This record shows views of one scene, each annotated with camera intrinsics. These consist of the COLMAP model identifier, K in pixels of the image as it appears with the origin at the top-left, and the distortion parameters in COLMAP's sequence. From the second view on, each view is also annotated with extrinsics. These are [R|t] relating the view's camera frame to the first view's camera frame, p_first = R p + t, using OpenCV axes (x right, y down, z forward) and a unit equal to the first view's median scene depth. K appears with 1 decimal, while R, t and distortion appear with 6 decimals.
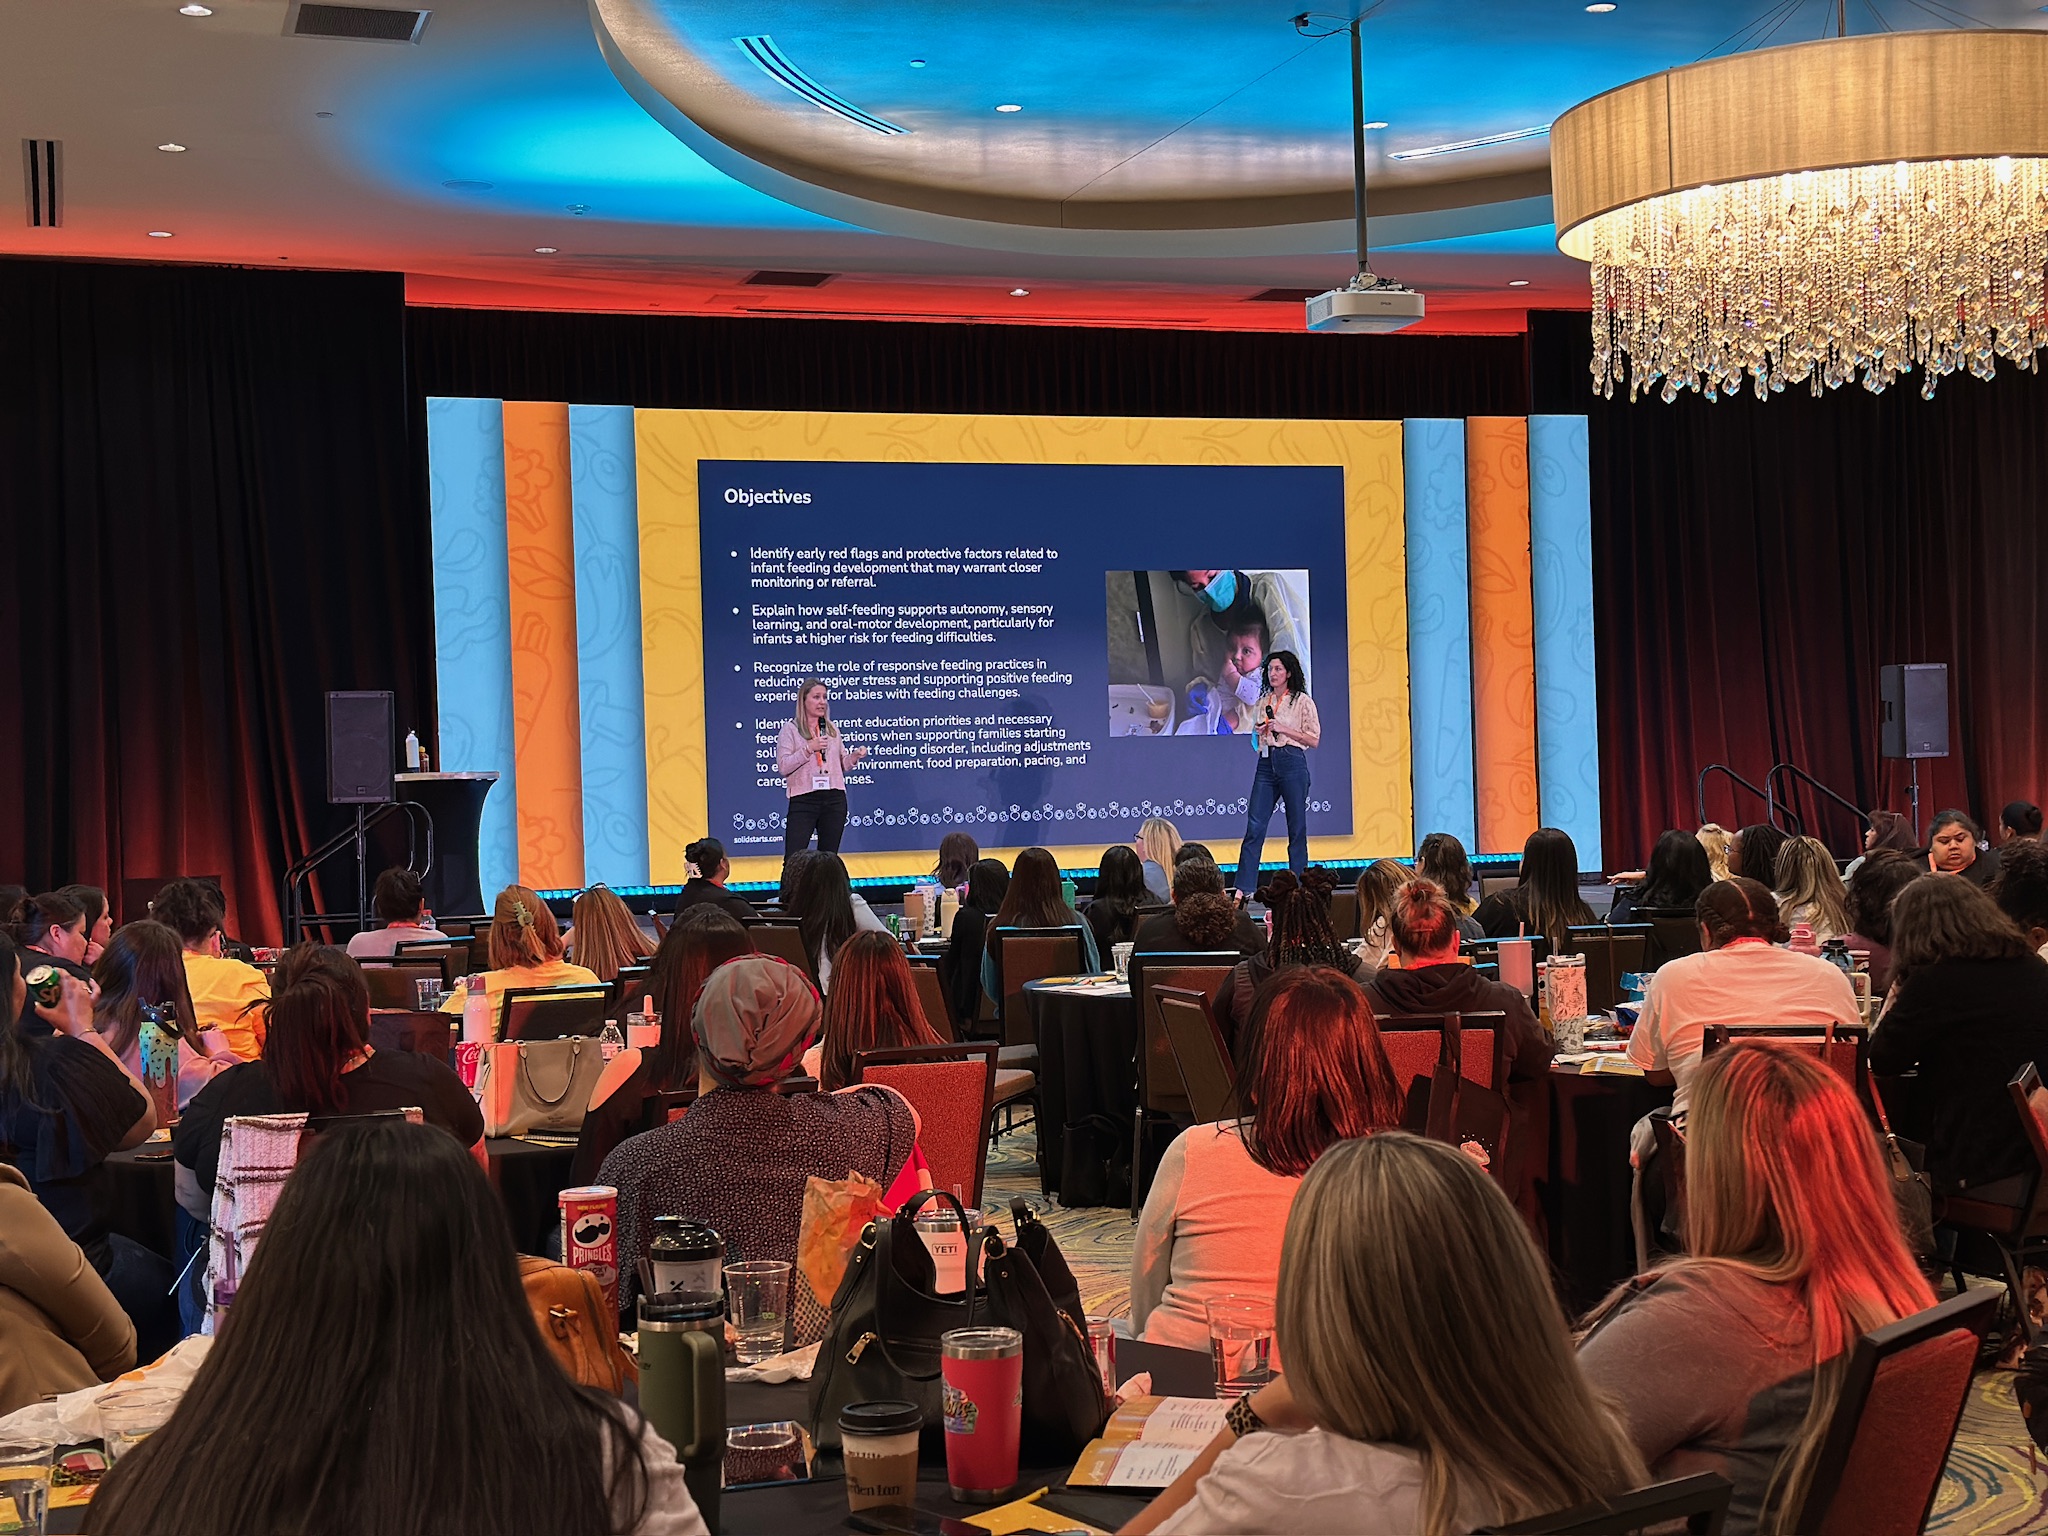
lens RADIAL K [[2861.5, 0, 1024.0], [0, 2861.5, 768.0], [0, 0, 1]] dist [0.185072, -0.397068]
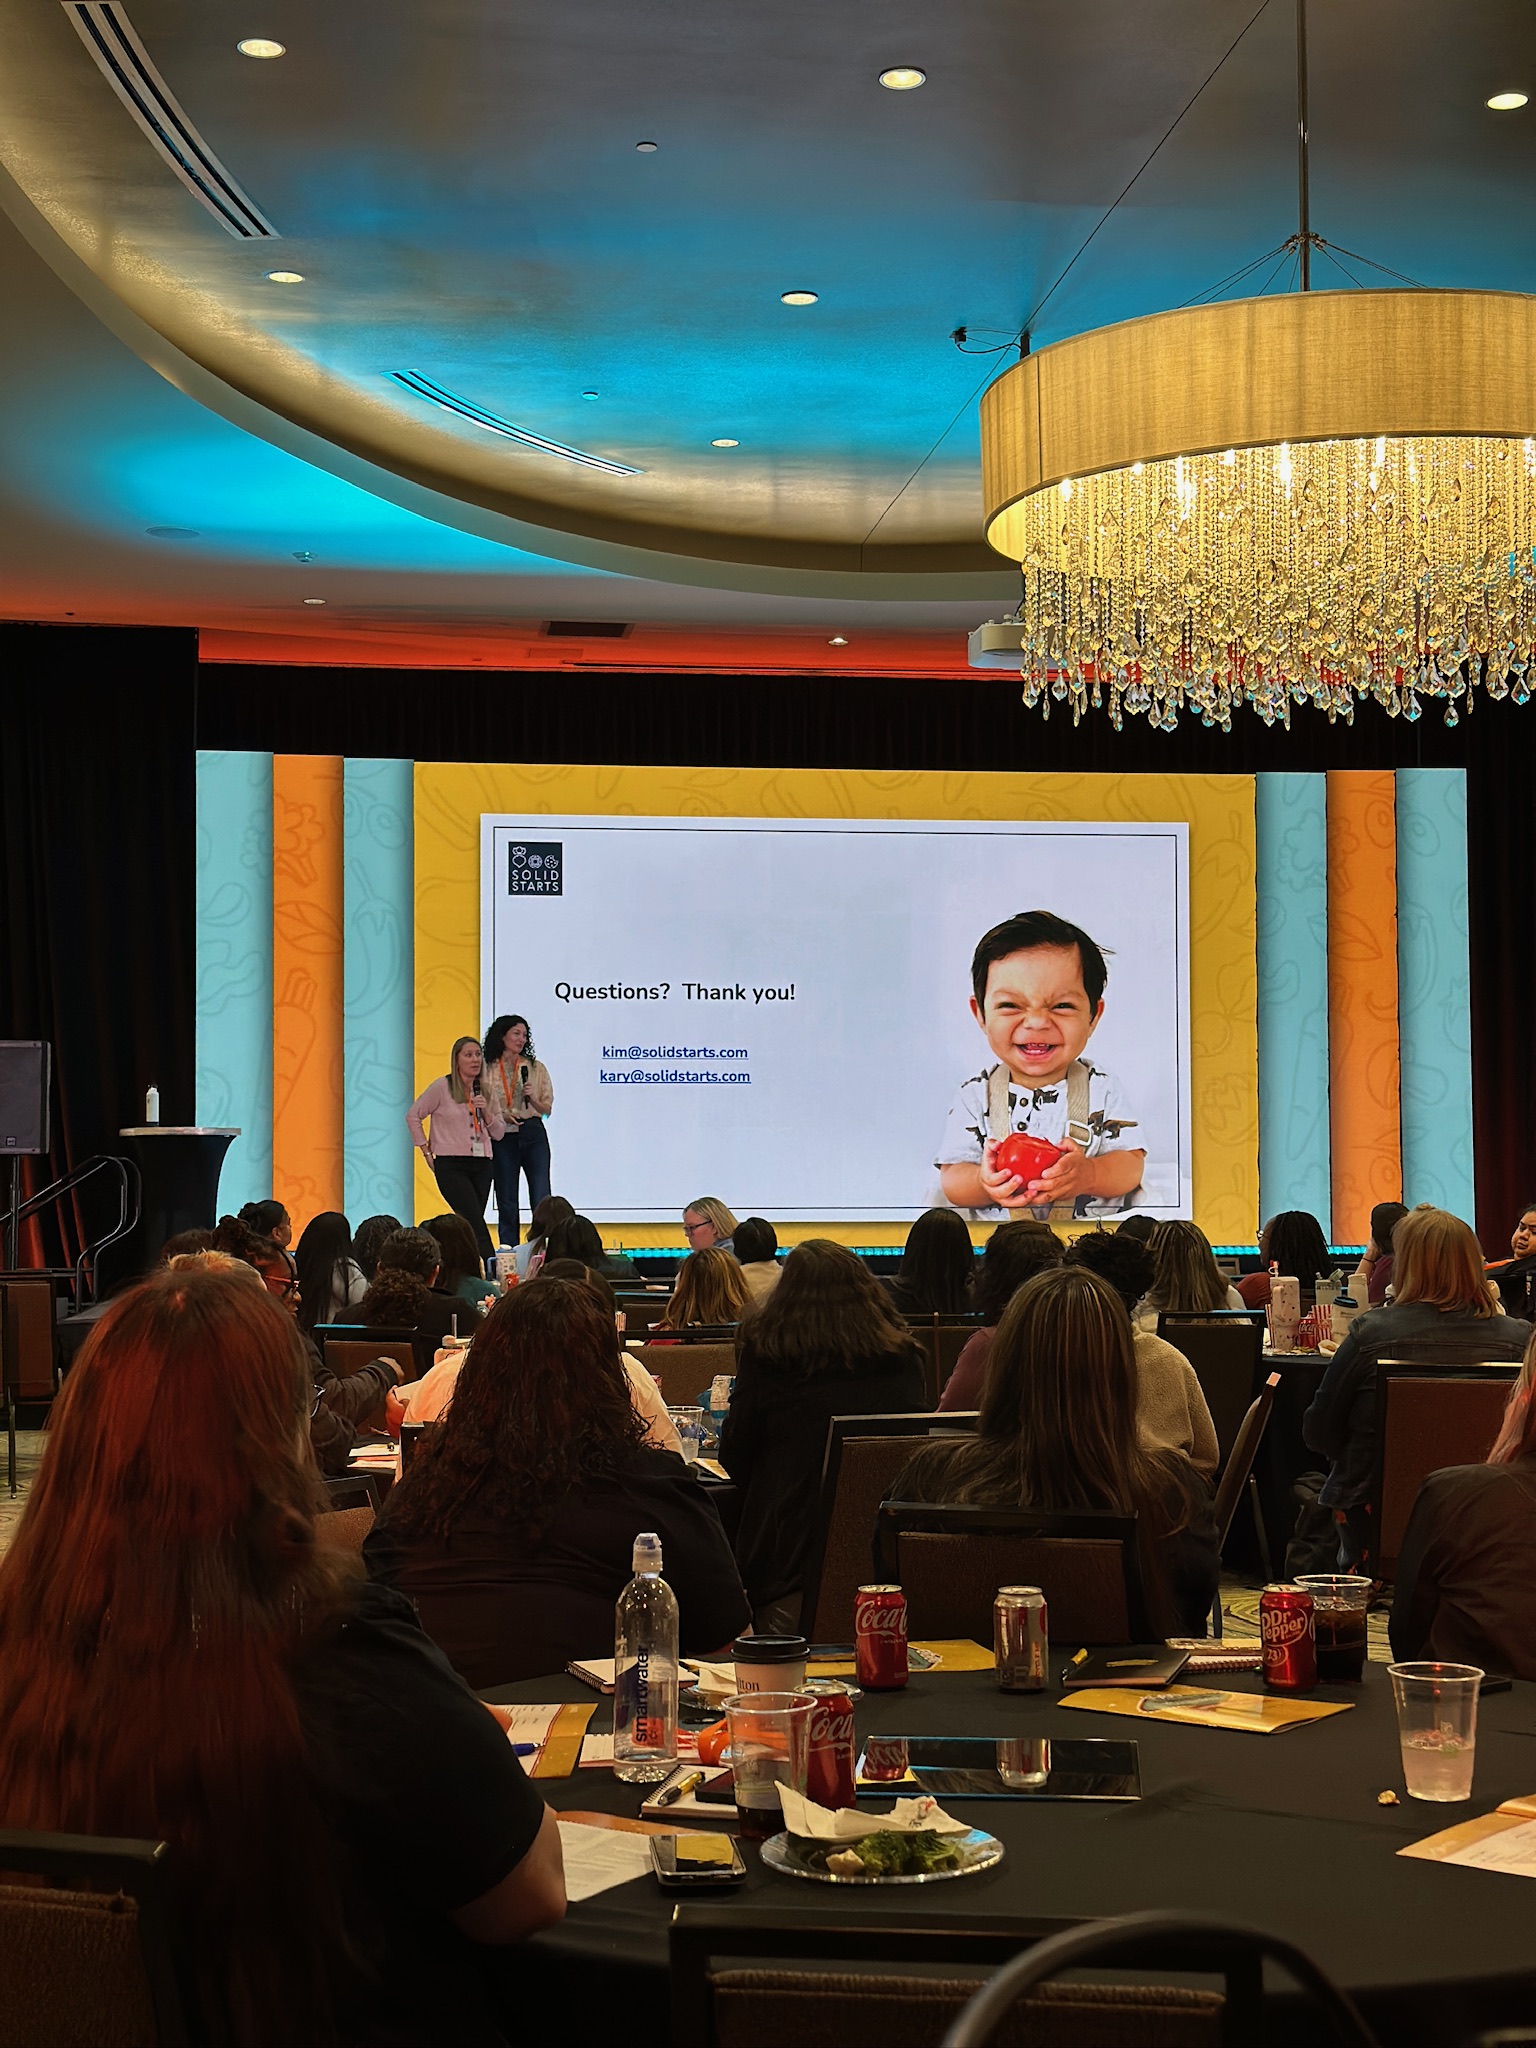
lens RADIAL K [[2859.4, 0, 758.6], [0, 2859.4, 1038.6], [0, 0, 1]] dist [0.189366, -0.379139]
pose [[0.979737, 0.015986, -0.199648, 0.180781], [-0.023860, 0.999027, -0.037098, 0.002902], [0.198861, 0.041110, 0.979165, 0.070970]]
